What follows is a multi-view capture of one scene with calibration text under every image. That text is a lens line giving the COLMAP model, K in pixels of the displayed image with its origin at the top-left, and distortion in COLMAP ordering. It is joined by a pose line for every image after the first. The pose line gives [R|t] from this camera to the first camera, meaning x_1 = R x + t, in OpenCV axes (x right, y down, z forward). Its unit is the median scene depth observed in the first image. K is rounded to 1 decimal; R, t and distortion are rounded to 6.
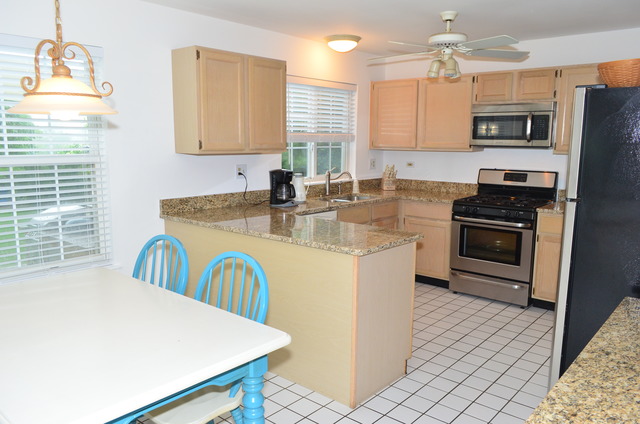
lens RADIAL K [[497.4, 0, 320.0], [0, 497.4, 209.6], [0, 0, 1]] dist [0.007197, -0.012443]
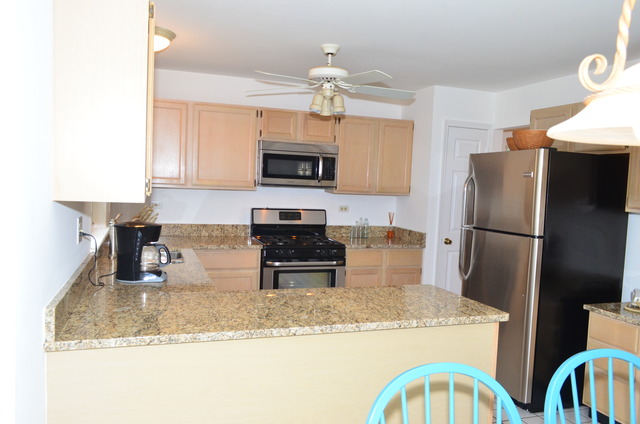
lens RADIAL K [[497.4, 0, 319.8], [0, 497.4, 216.1], [0, 0, 1]] dist [0.007197, -0.012443]
pose [[0.512878, -0.046945, 0.857177, -0.458092], [0.083718, 0.996479, 0.004482, -0.067437], [-0.854370, 0.069463, 0.515002, 0.452839]]
